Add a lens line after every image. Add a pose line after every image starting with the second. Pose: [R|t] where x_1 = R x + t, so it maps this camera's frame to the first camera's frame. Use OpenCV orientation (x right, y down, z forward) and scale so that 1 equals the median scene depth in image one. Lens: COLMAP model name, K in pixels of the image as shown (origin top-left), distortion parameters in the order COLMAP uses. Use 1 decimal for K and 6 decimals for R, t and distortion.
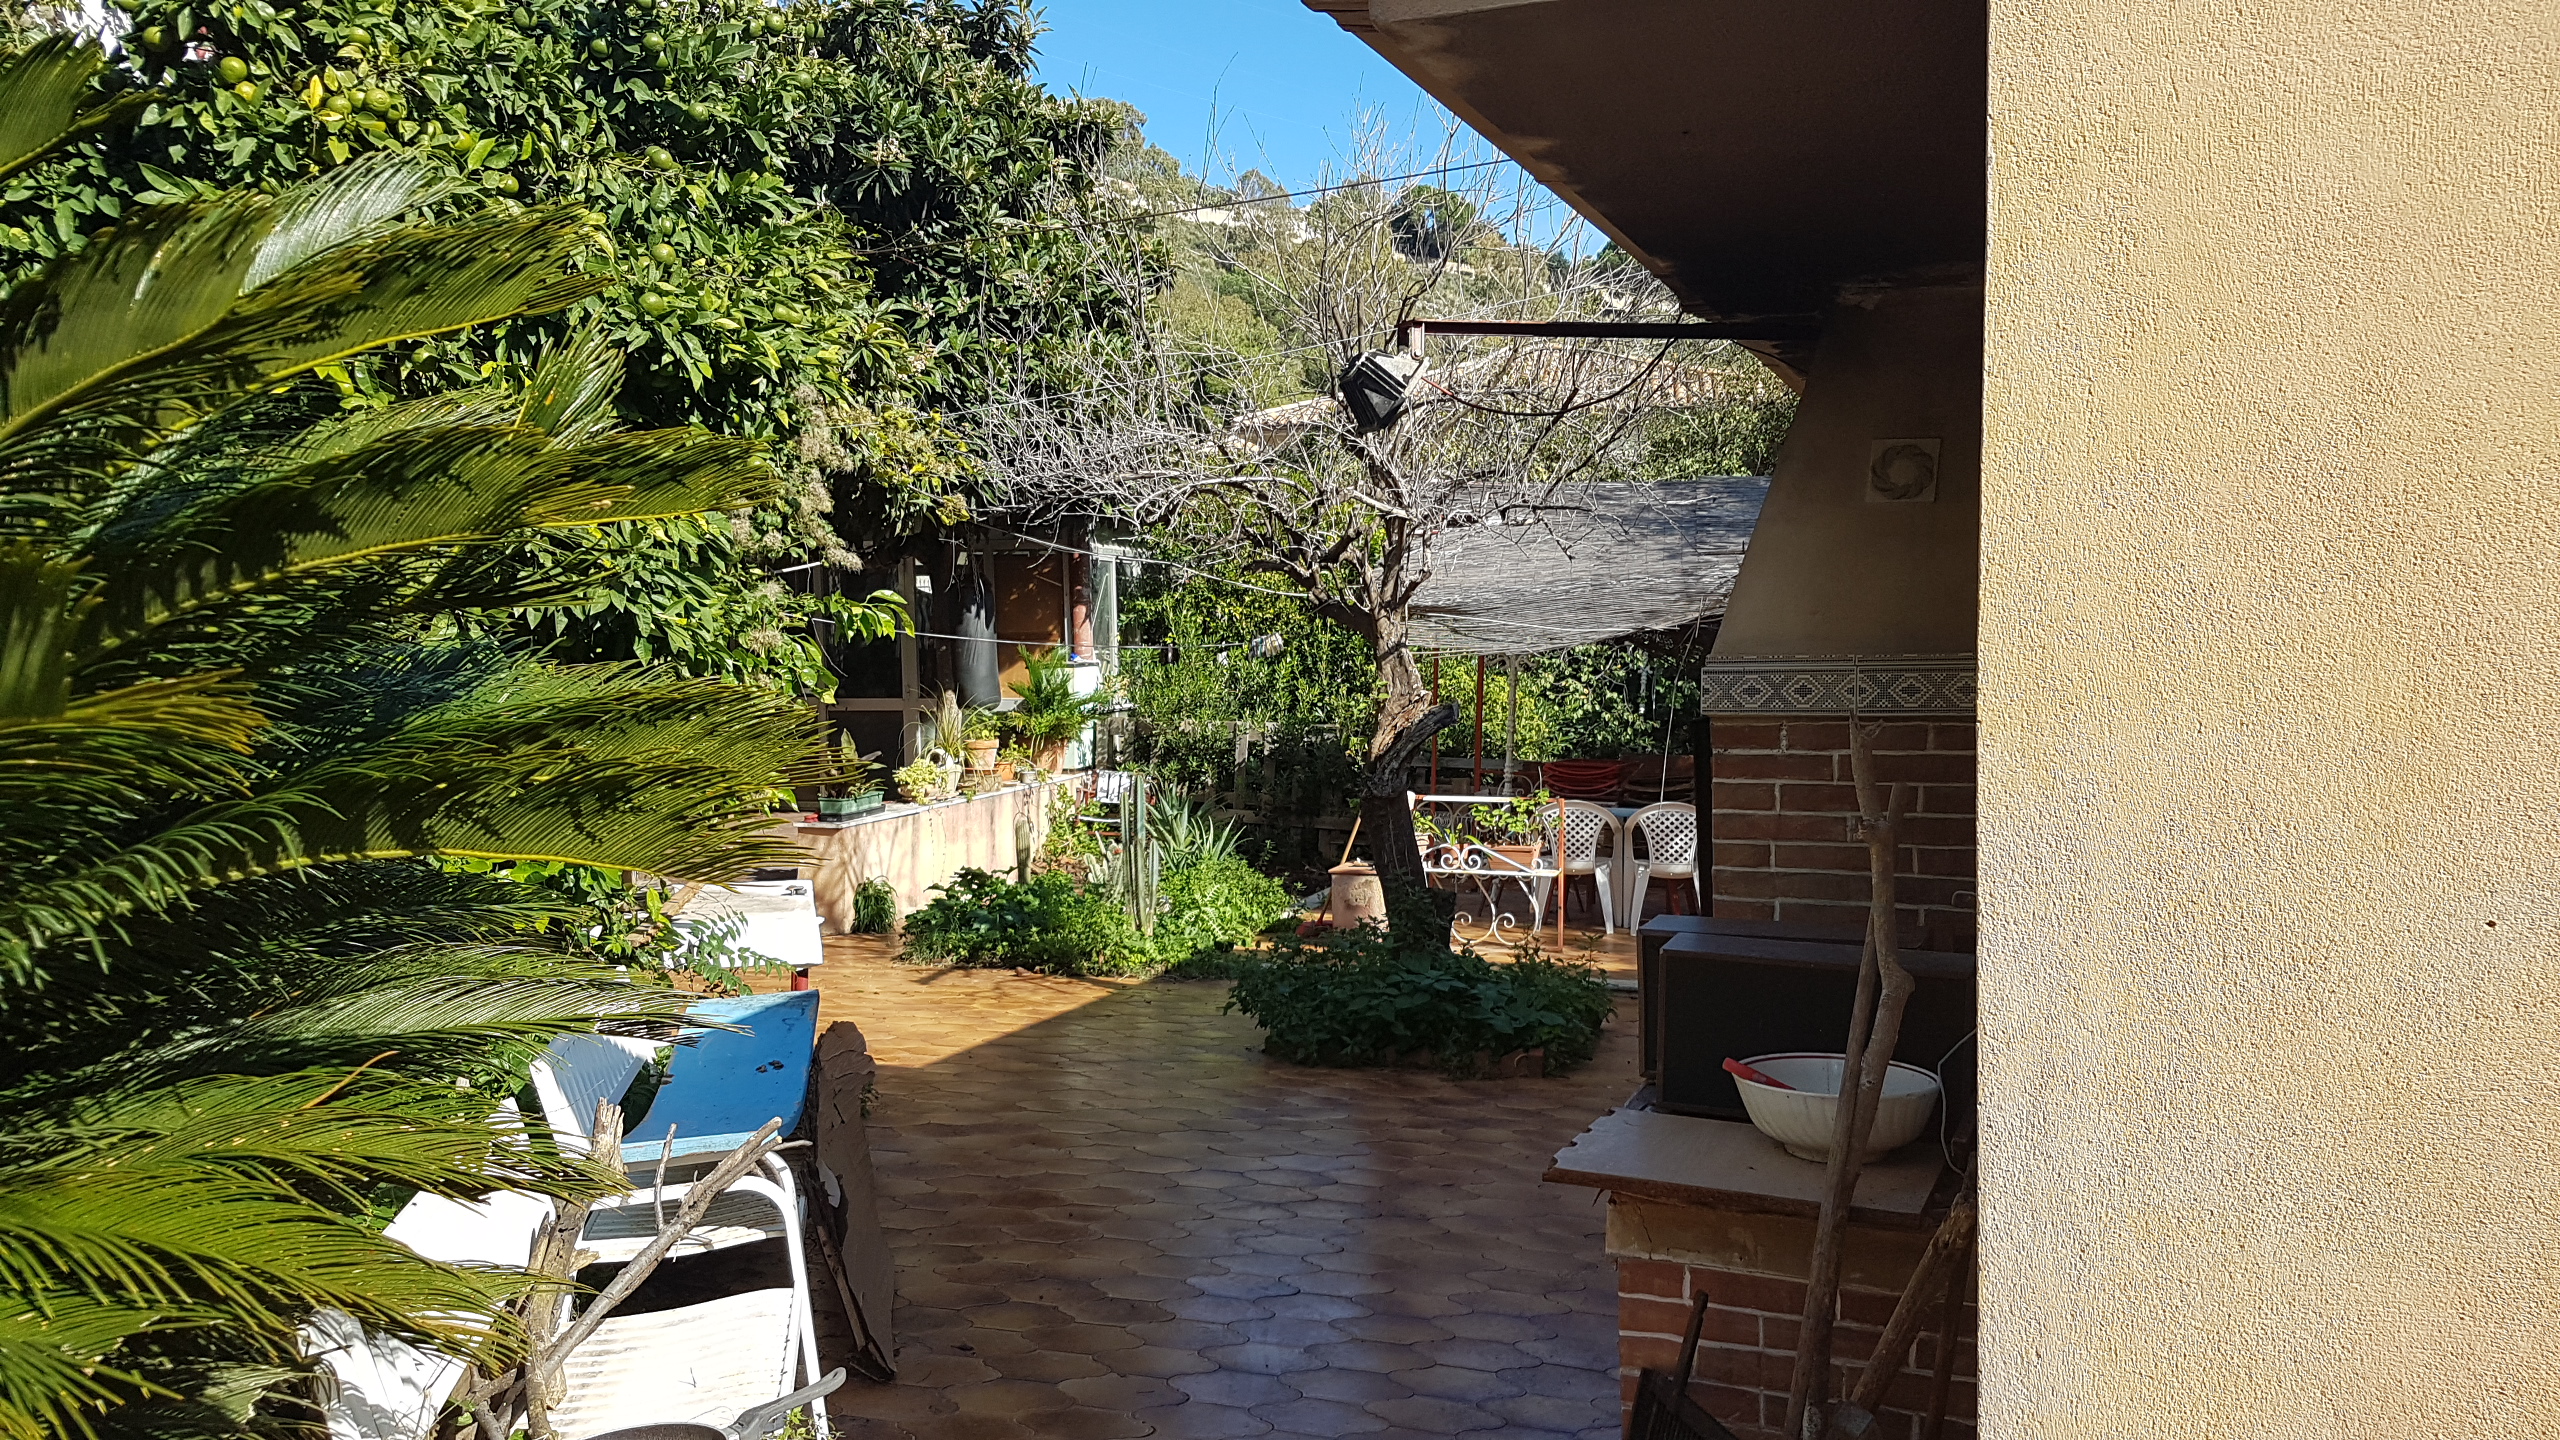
lens RADIAL K [[1864.6, 0, 1280.0], [0, 1864.6, 720.0], [0, 0, 1]] dist [0.191317, -0.266792]
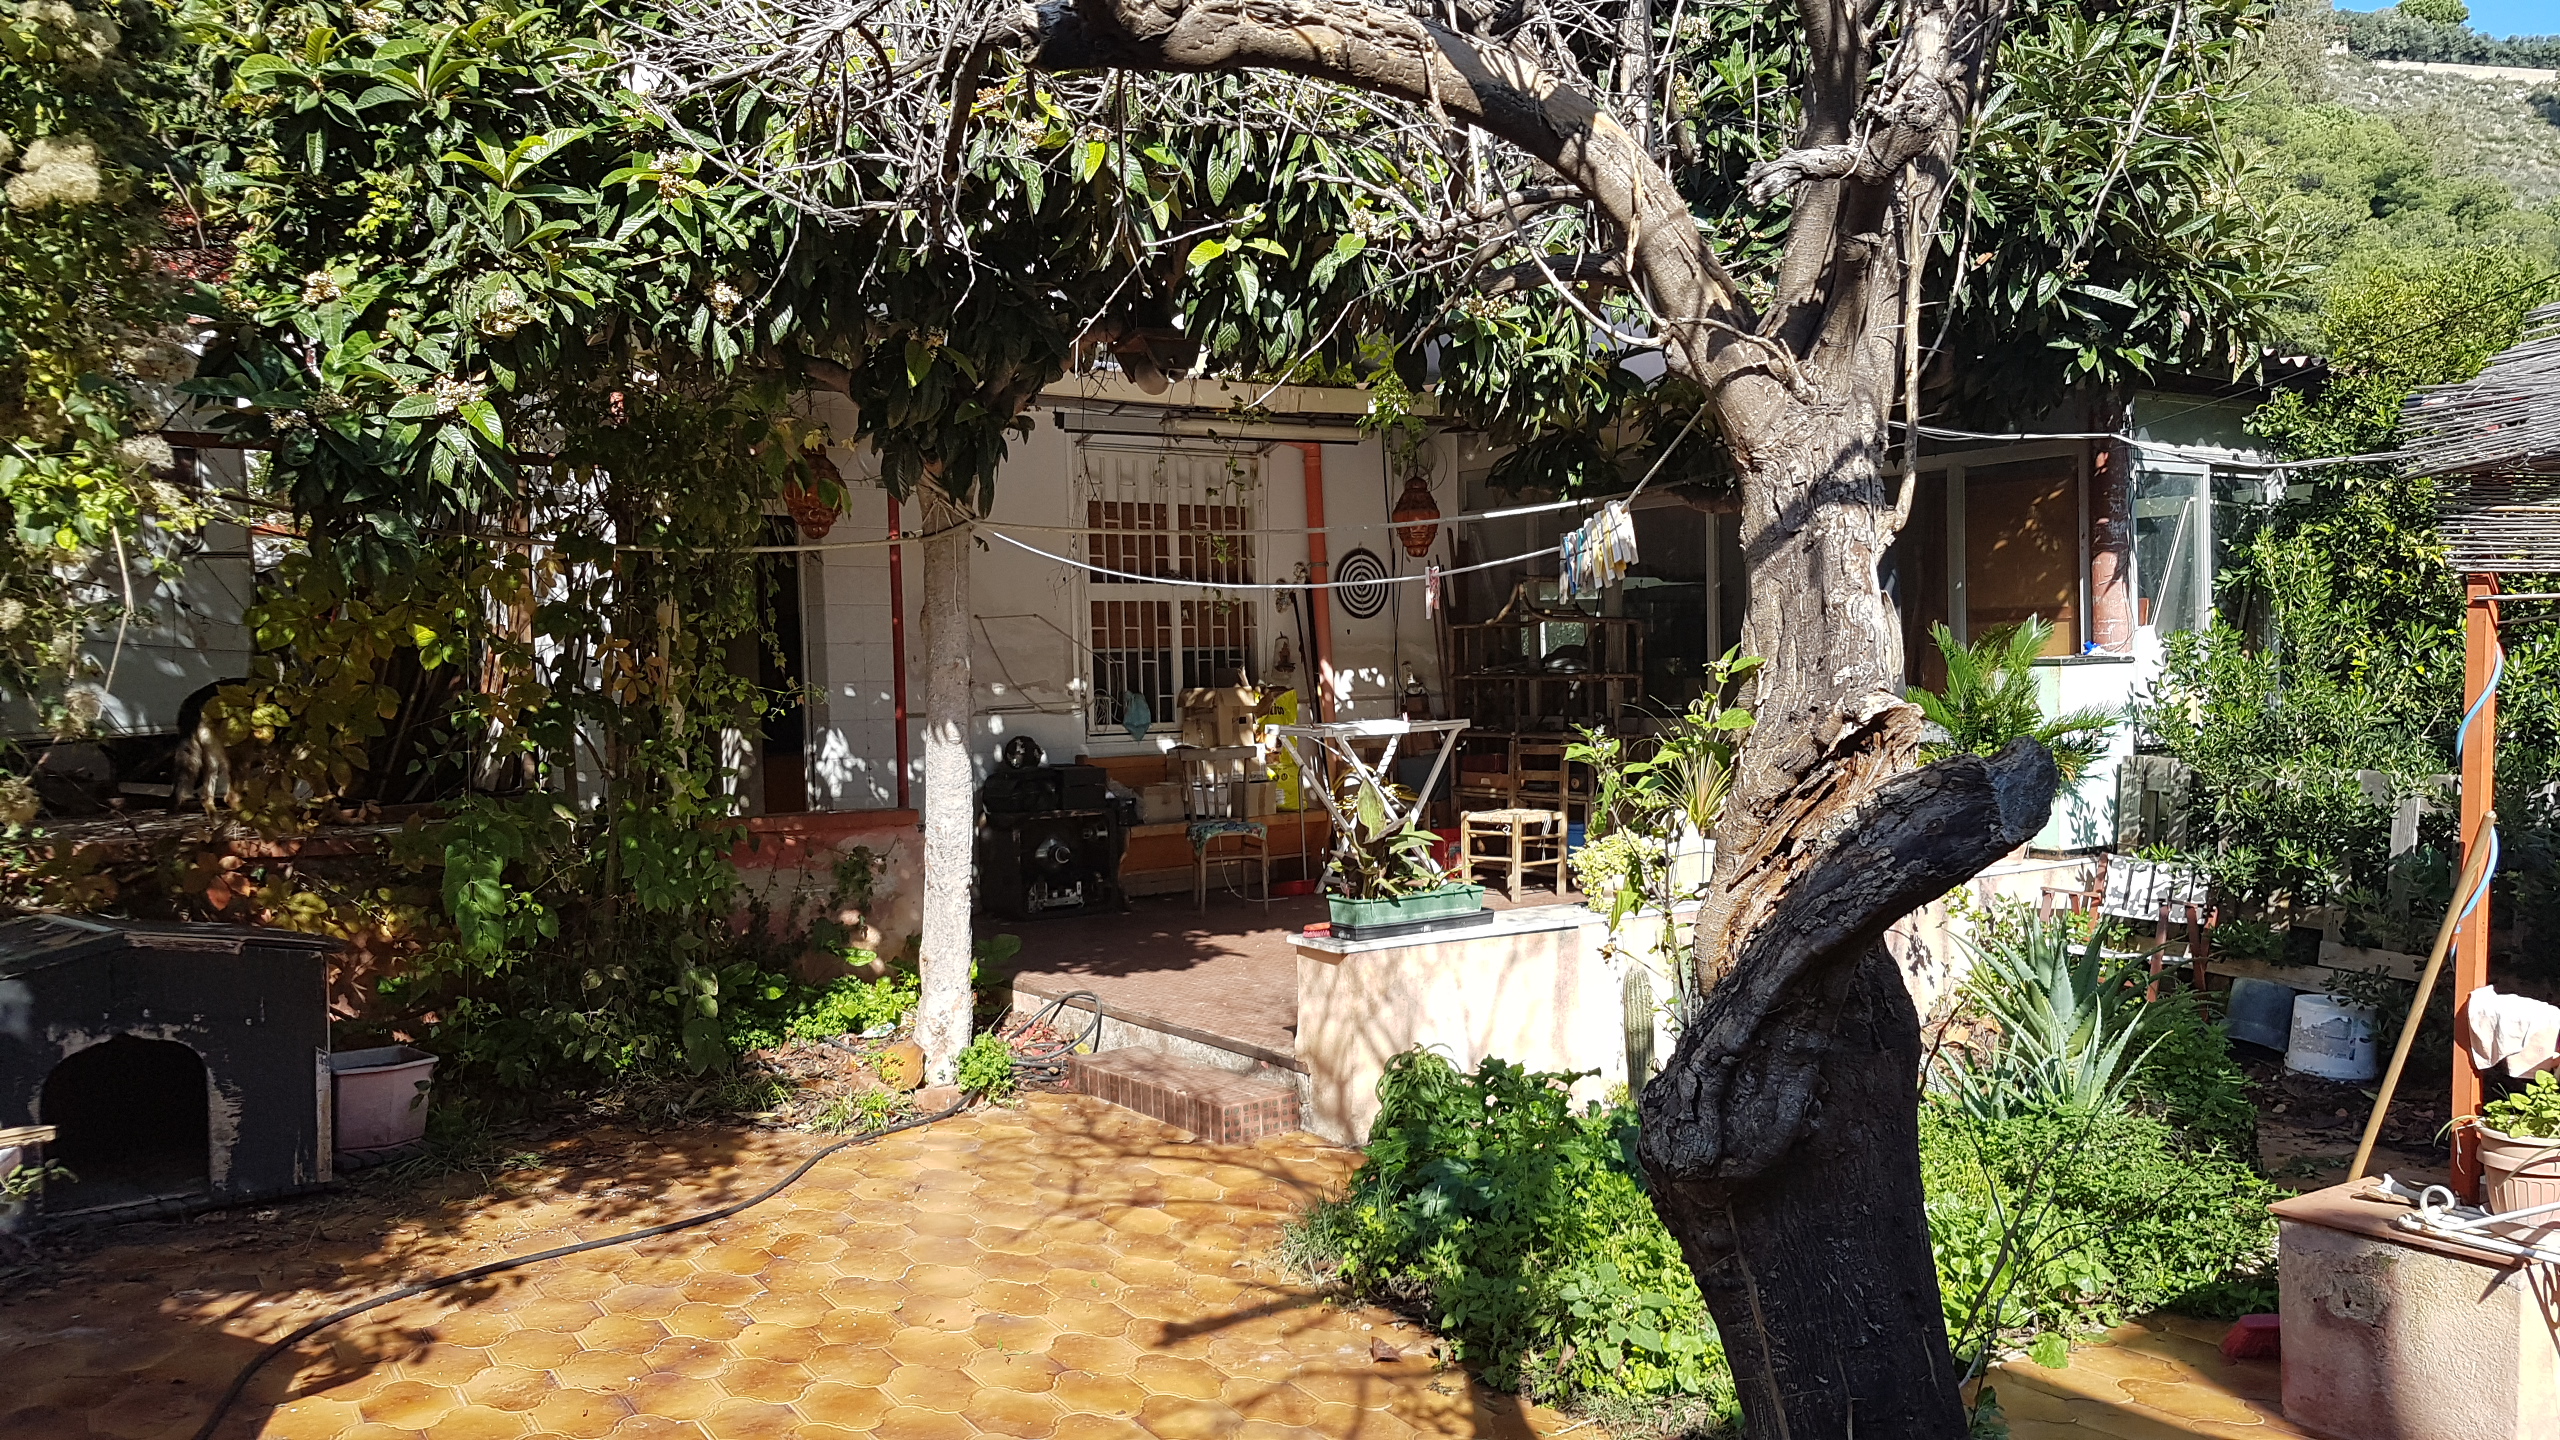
lens RADIAL K [[1864.6, 0, 1280.0], [0, 1864.6, 720.0], [0, 0, 1]] dist [0.191317, -0.266792]
pose [[0.753302, 0.008764, -0.657616, 0.084139], [-0.014596, 0.999888, -0.003395, -0.006558], [0.657513, 0.012156, 0.753345, 0.418259]]
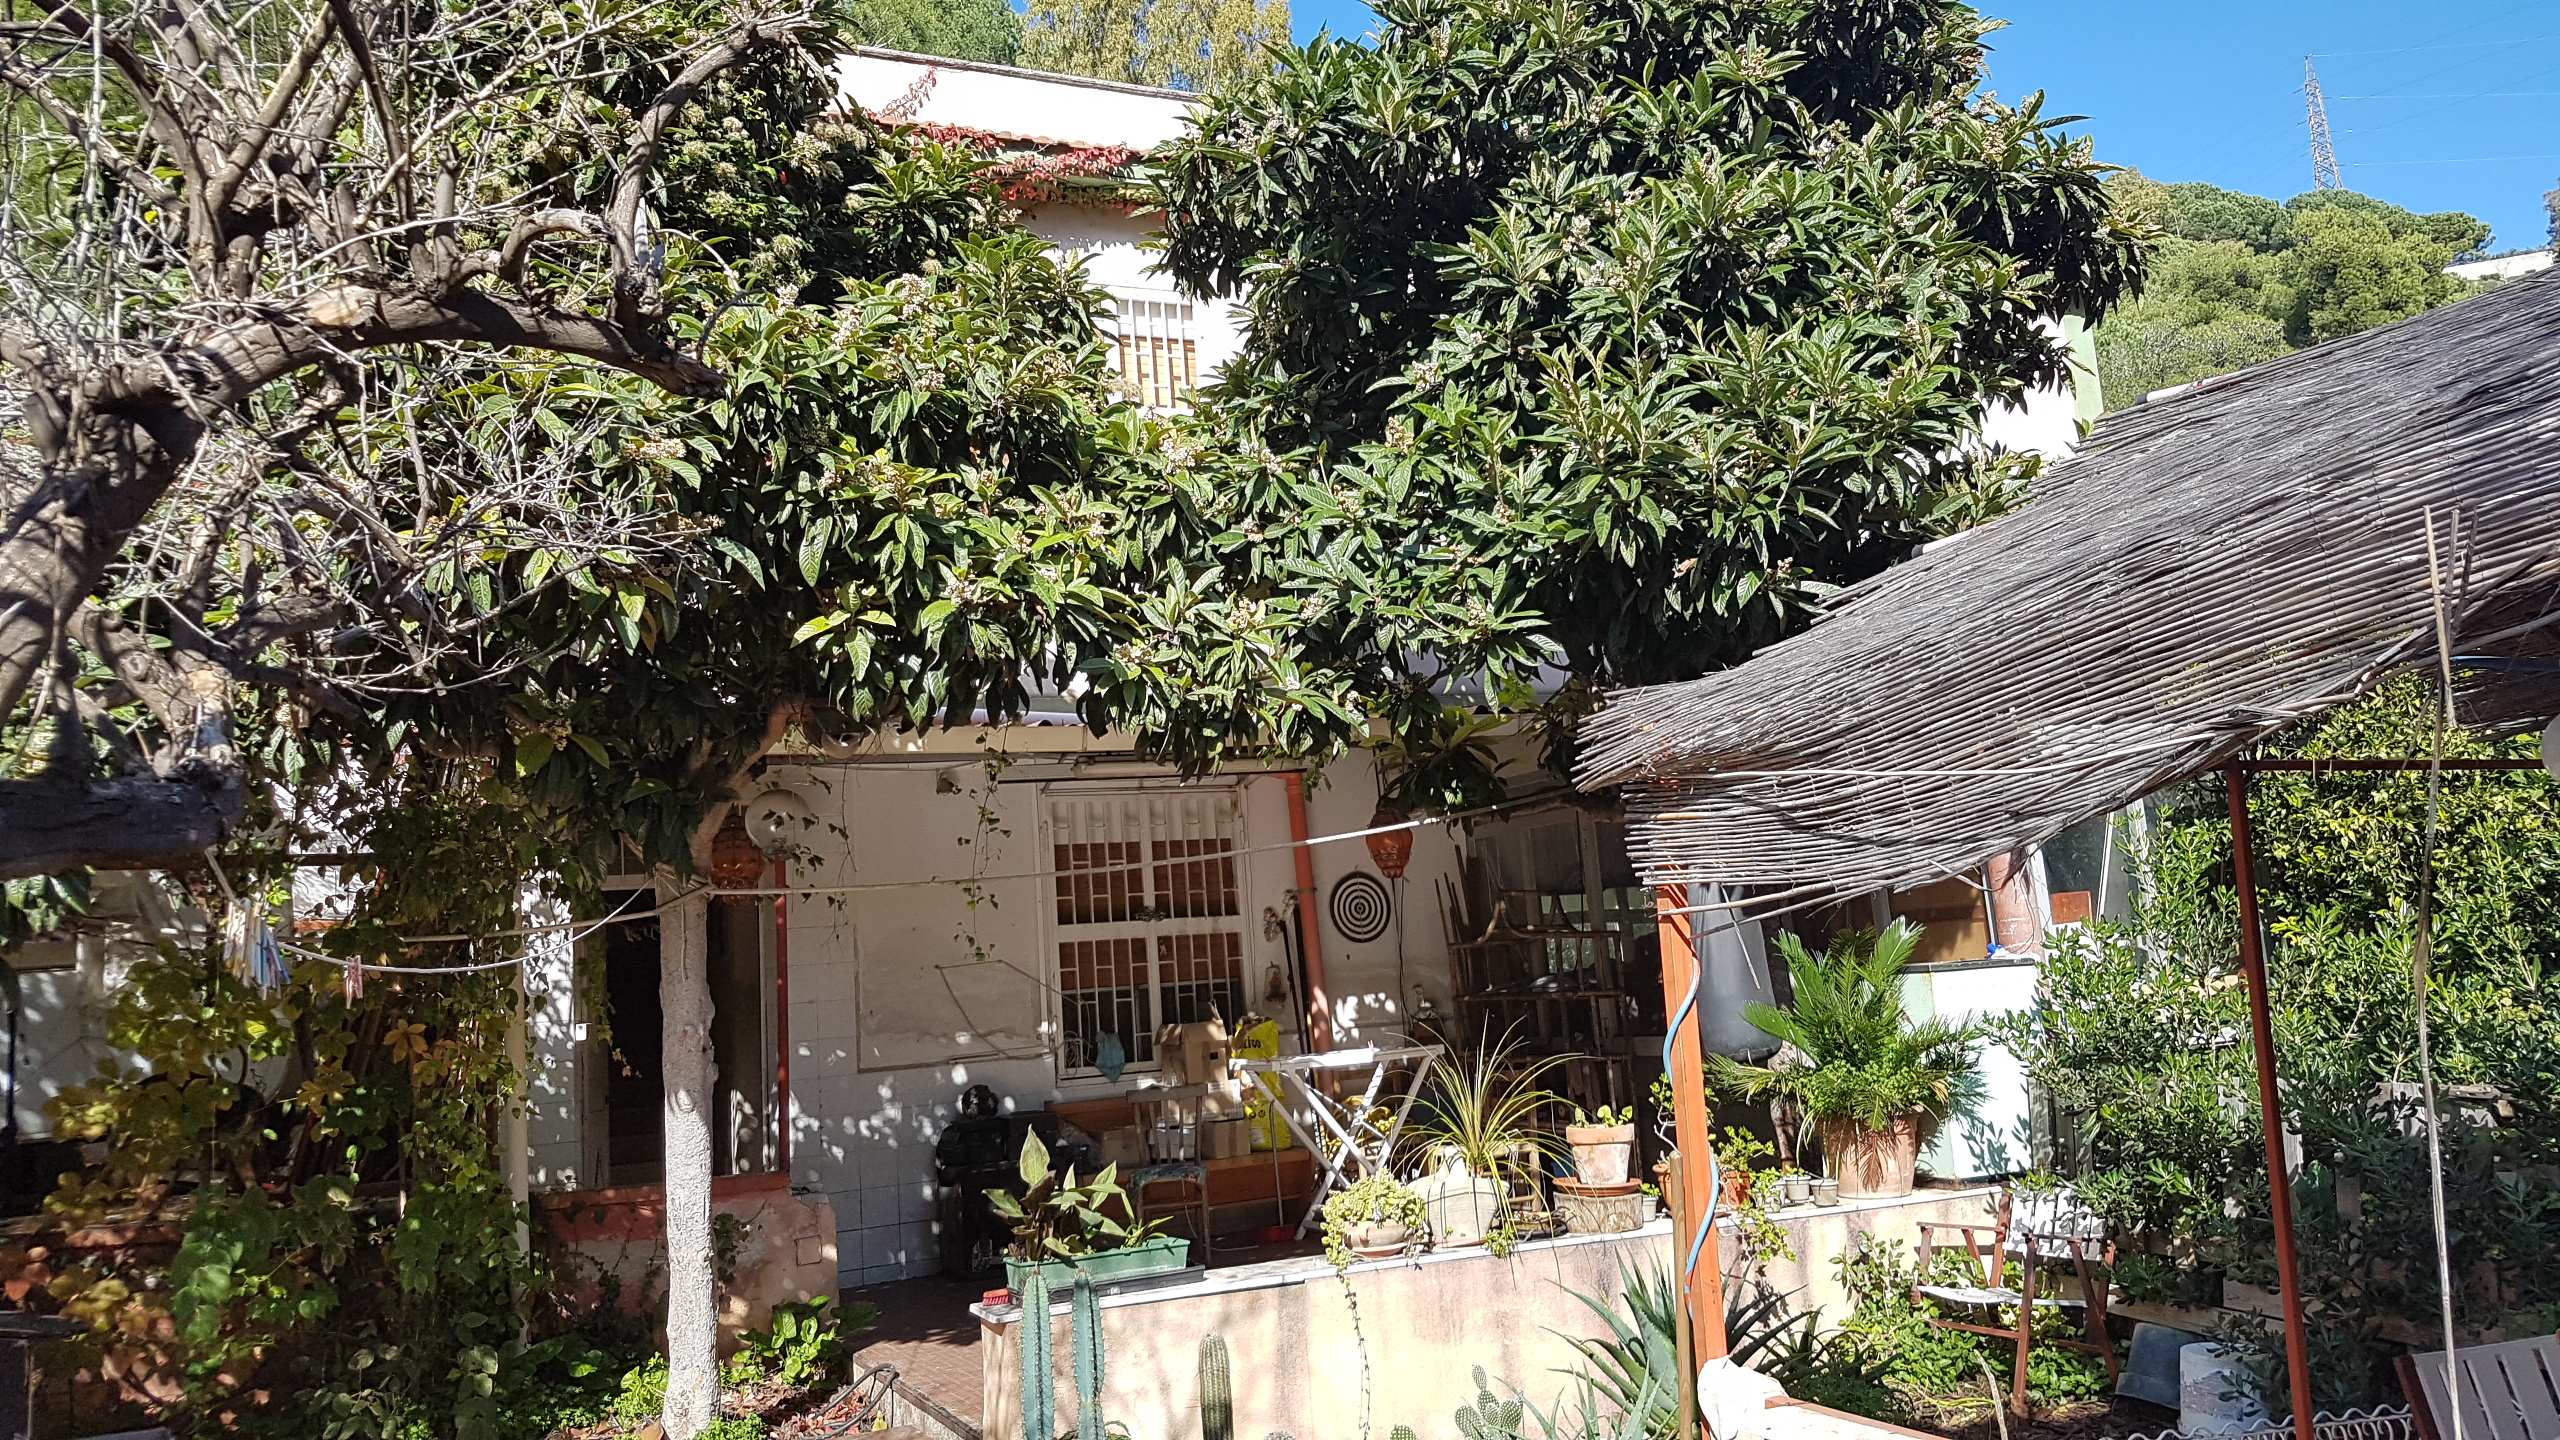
lens RADIAL K [[1864.6, 0, 1280.0], [0, 1864.6, 720.0], [0, 0, 1]] dist [0.191317, -0.266792]
pose [[0.615614, -0.153196, -0.773013, 0.186284], [0.028700, 0.984630, -0.172278, -0.011016], [0.787525, 0.083872, 0.610549, 0.526508]]
